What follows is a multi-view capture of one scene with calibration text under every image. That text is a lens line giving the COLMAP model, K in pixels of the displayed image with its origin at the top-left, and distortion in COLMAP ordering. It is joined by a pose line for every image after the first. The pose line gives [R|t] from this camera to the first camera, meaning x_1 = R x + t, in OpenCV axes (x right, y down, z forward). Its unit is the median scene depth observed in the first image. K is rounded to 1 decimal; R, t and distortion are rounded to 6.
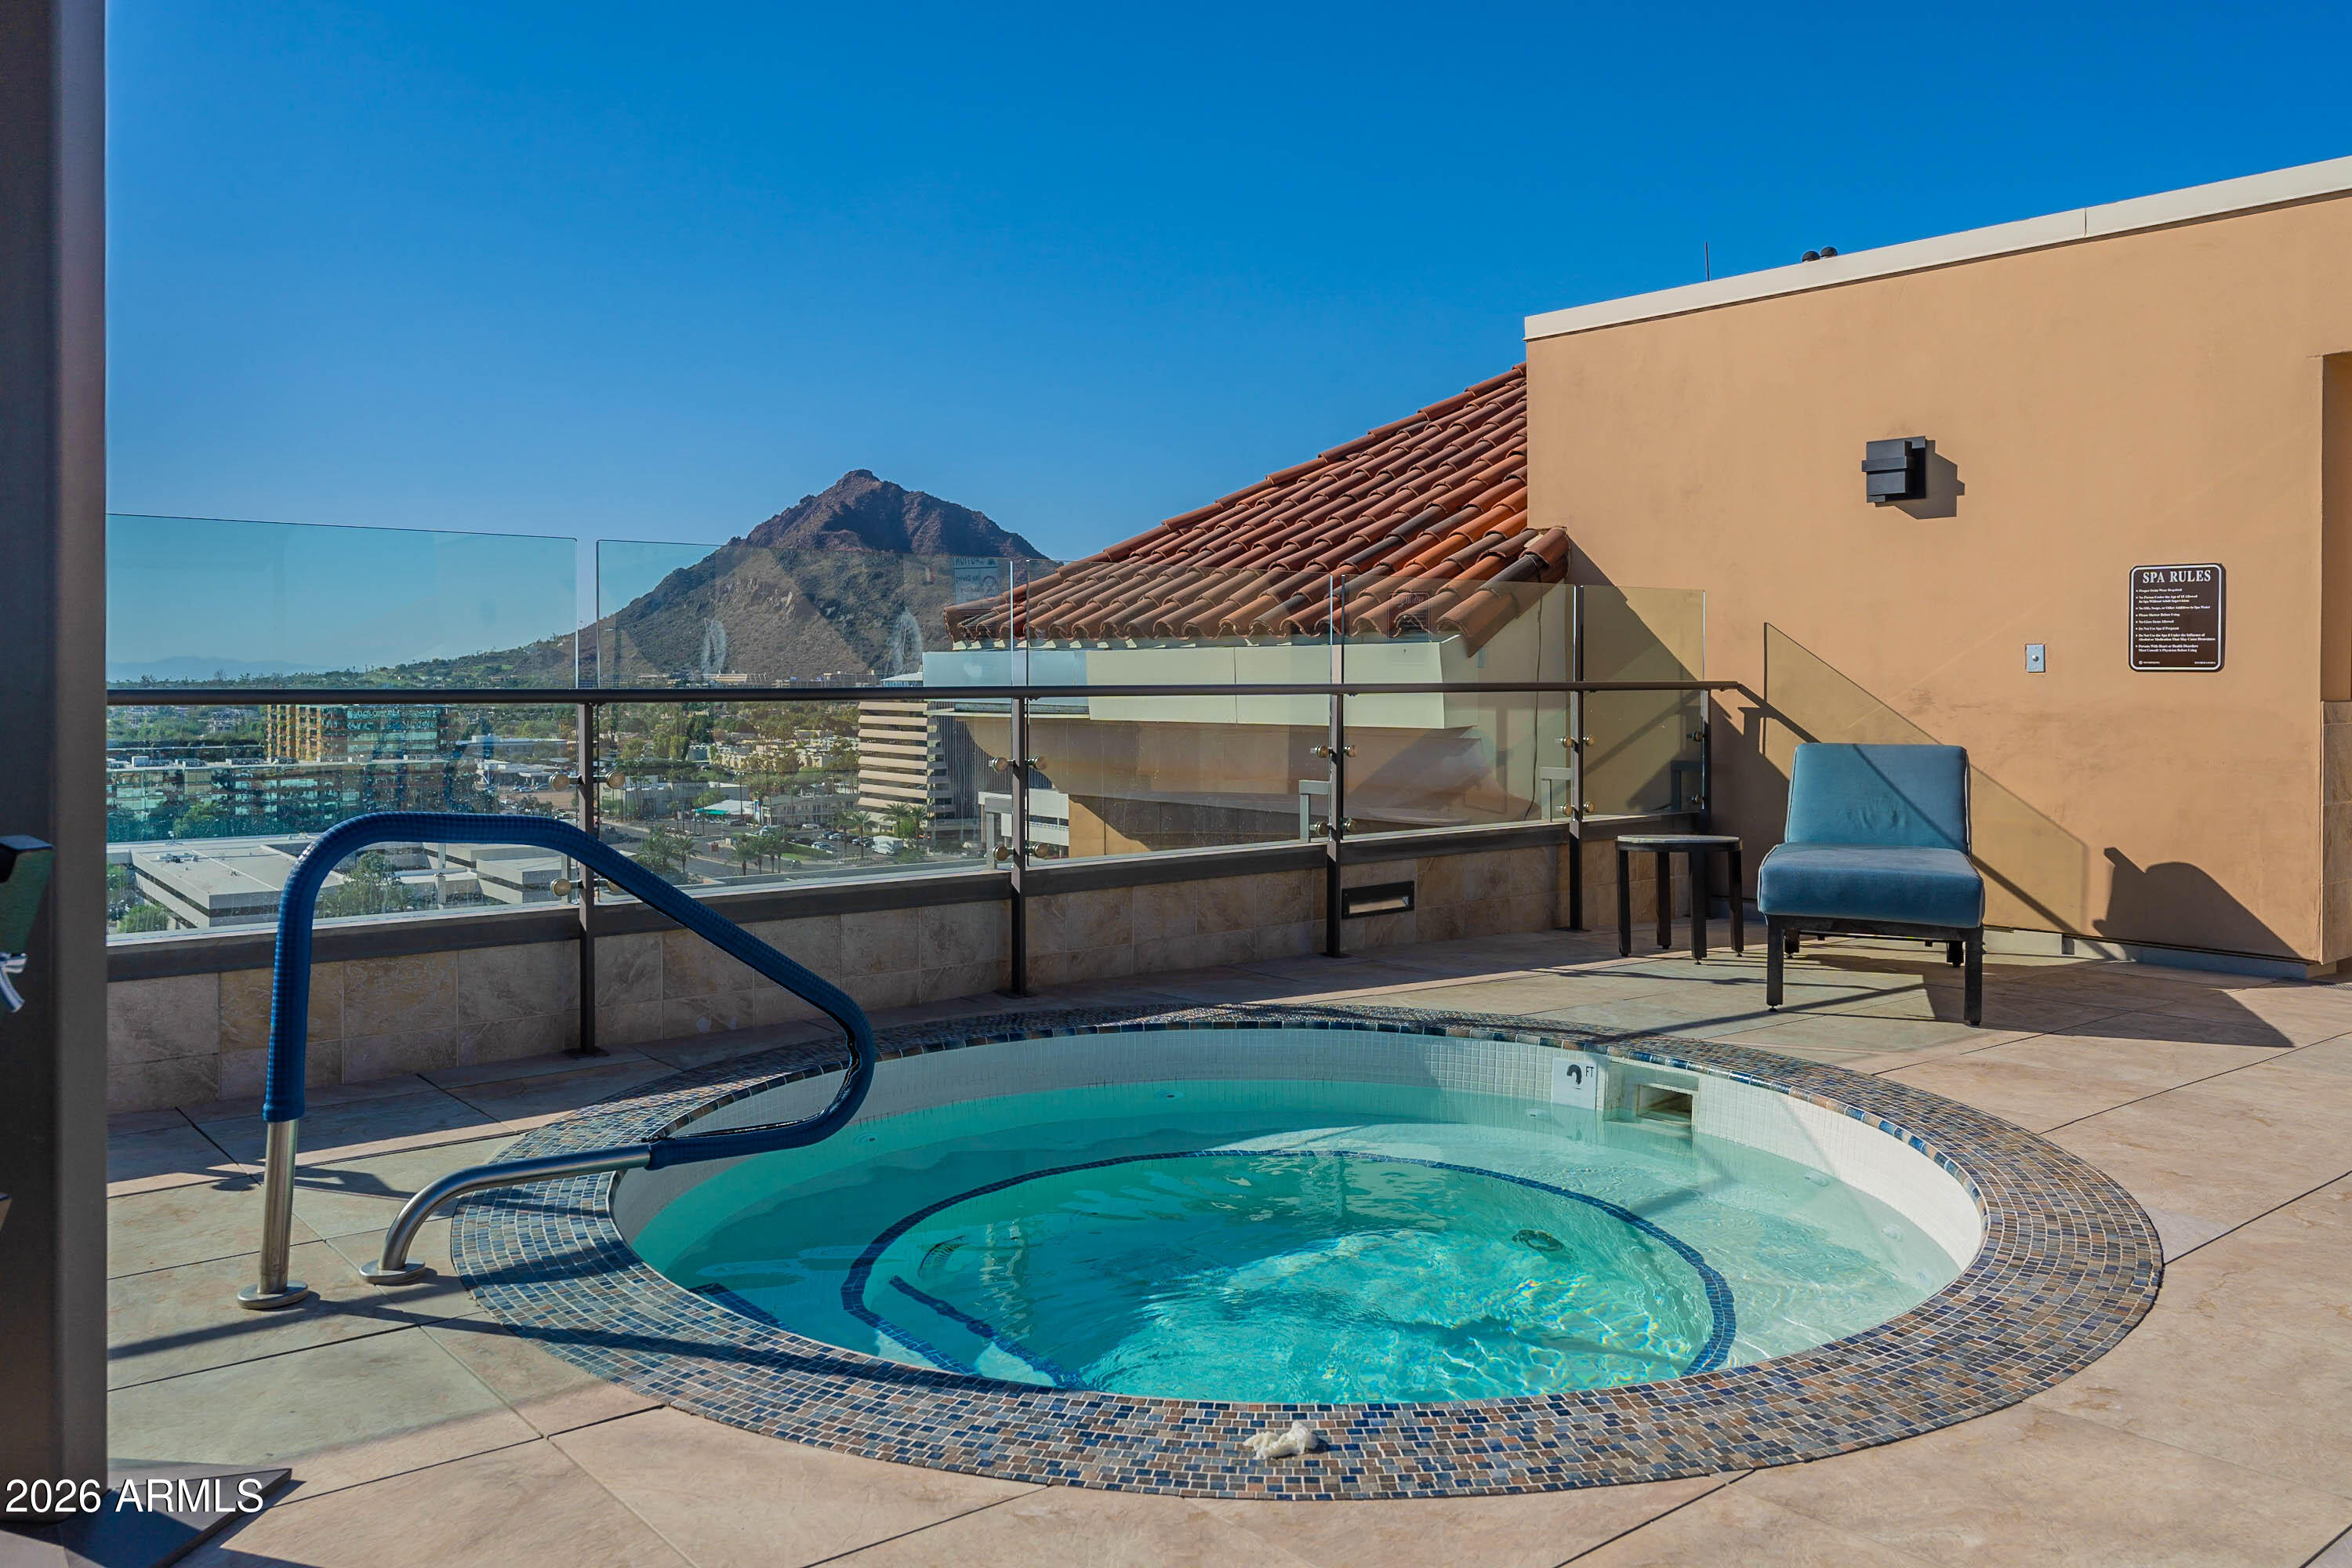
lens RADIAL K [[1831.9, 0, 1177.7], [0, 1831.9, 776.9], [0, 0, 1]] dist [0.006705, -0.000071]
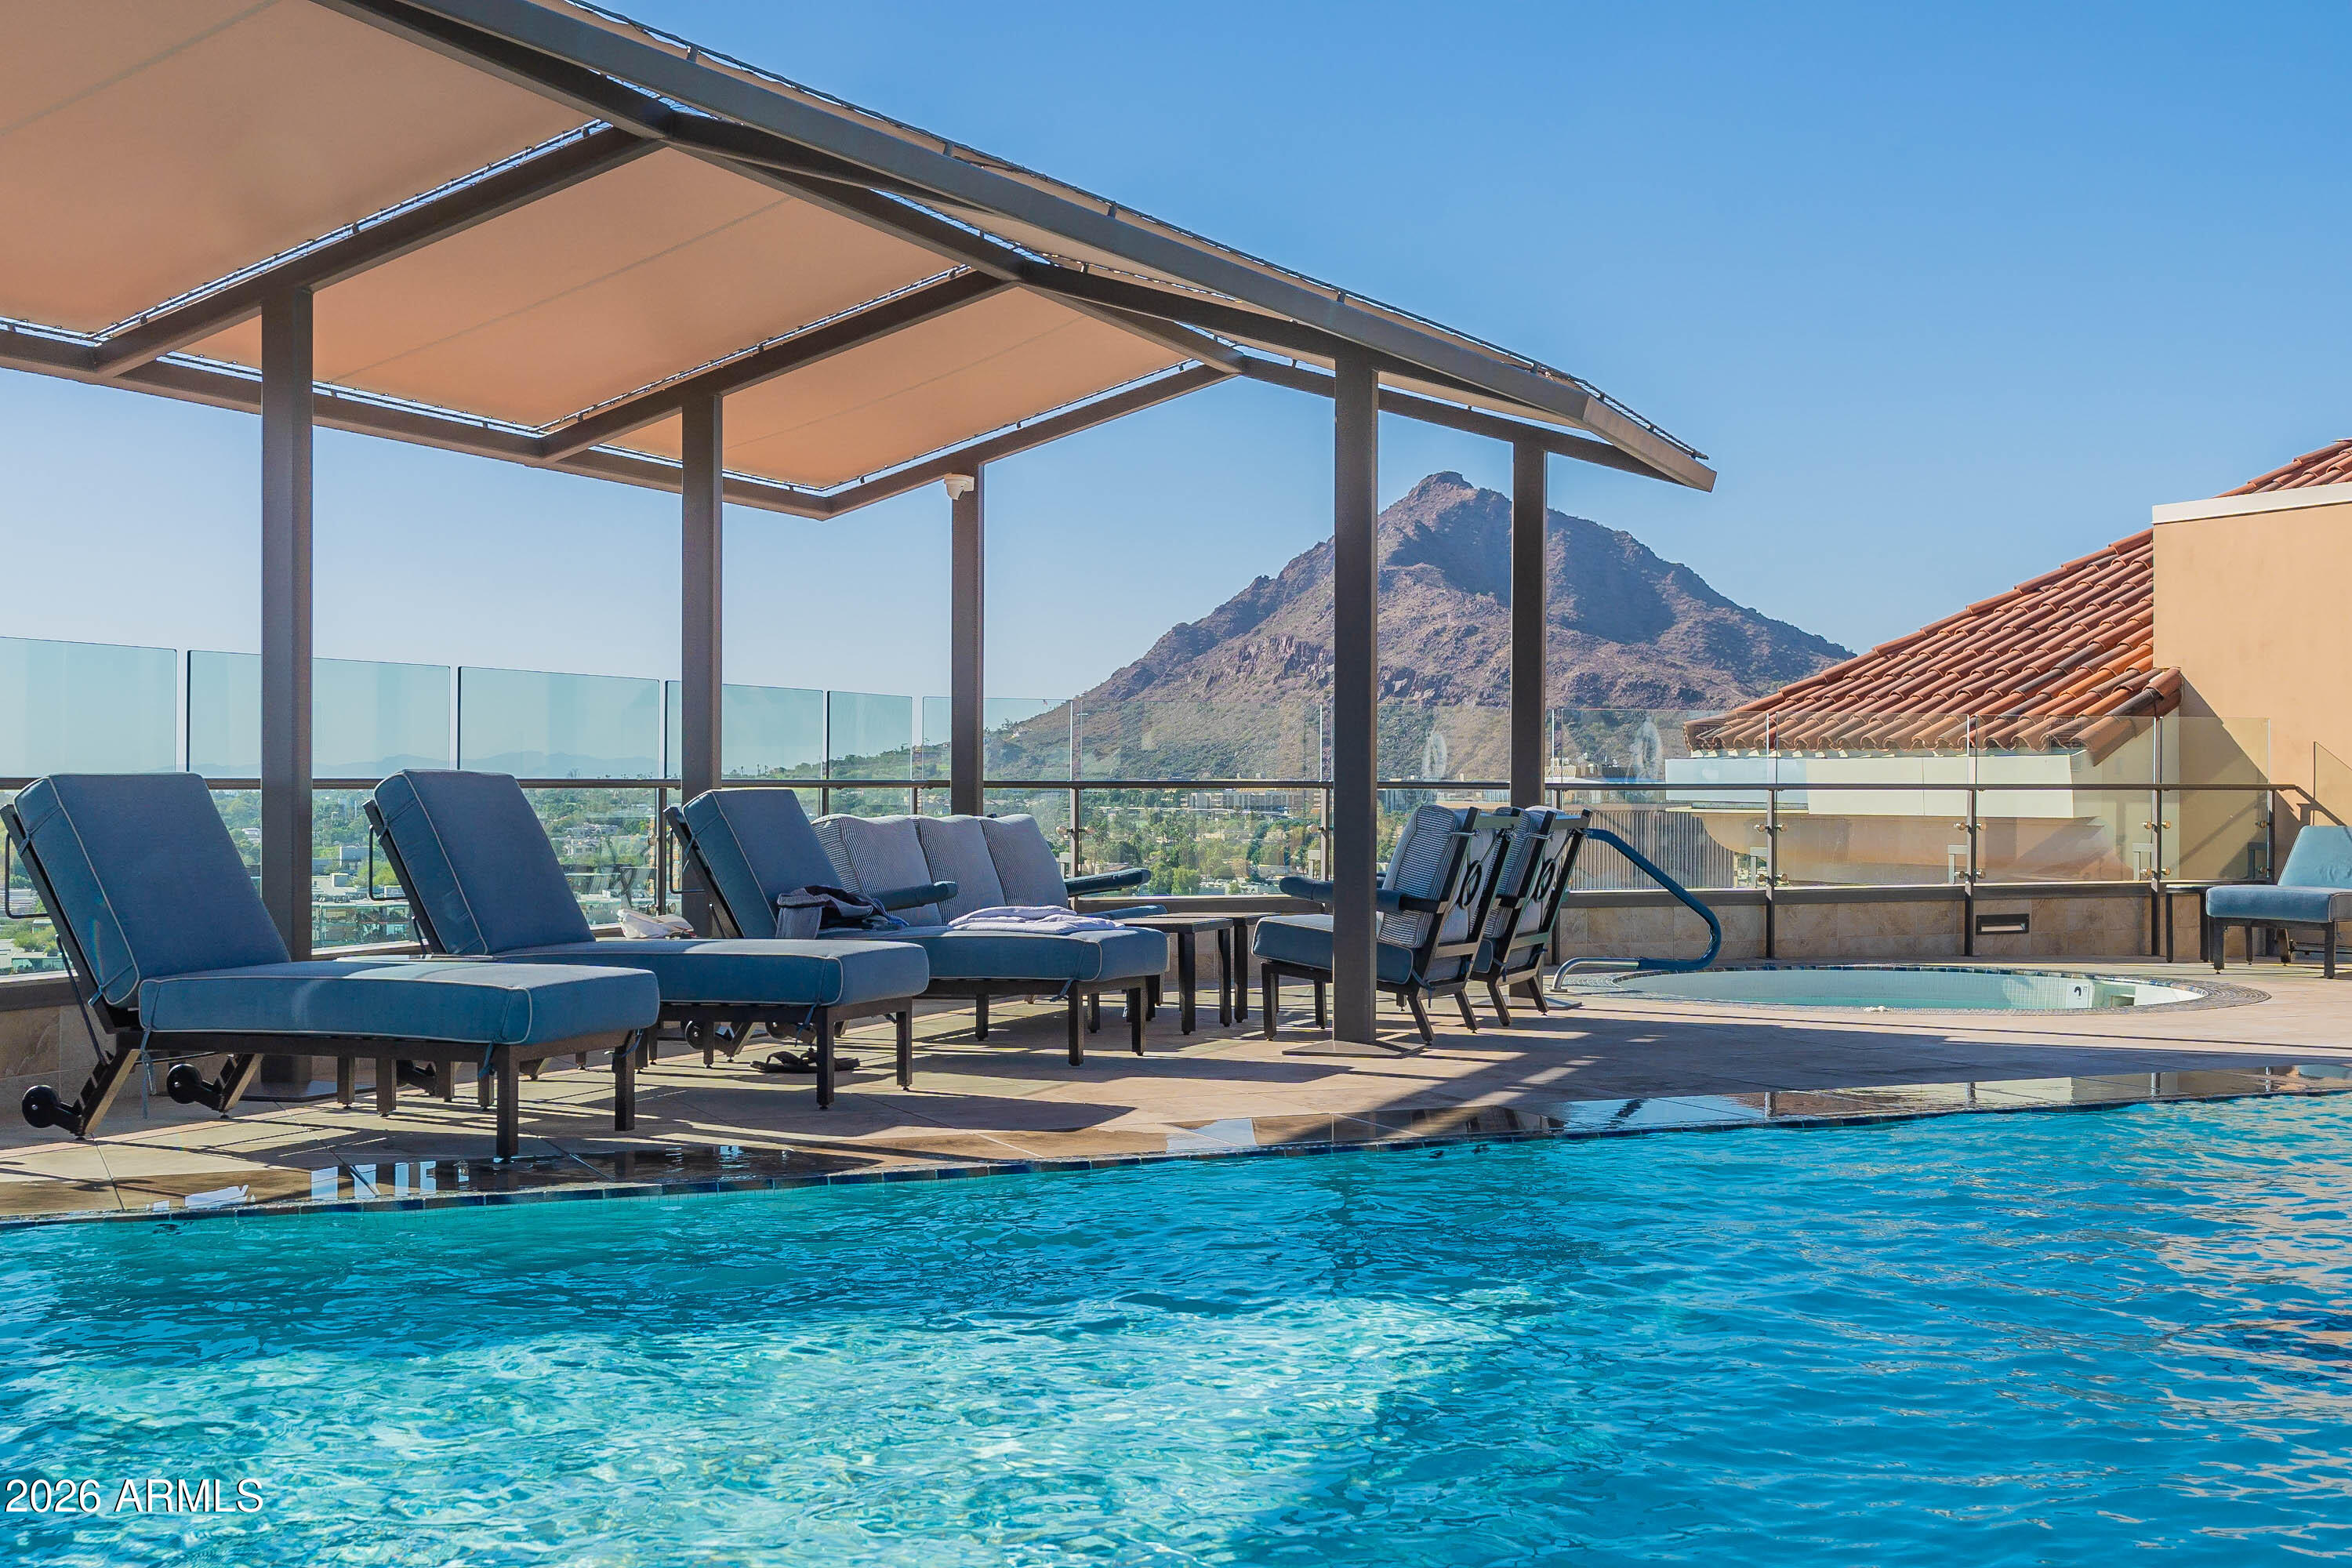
lens RADIAL K [[2810.1, 0, 1177.4], [0, 2810.1, 790.4], [0, 0, 1]] dist [0.012119, 0.000000]
pose [[0.965184, 0.003995, -0.261541, 0.040922], [-0.017612, 0.998607, -0.049740, 0.059861], [0.260978, 0.052614, 0.963910, -1.037178]]
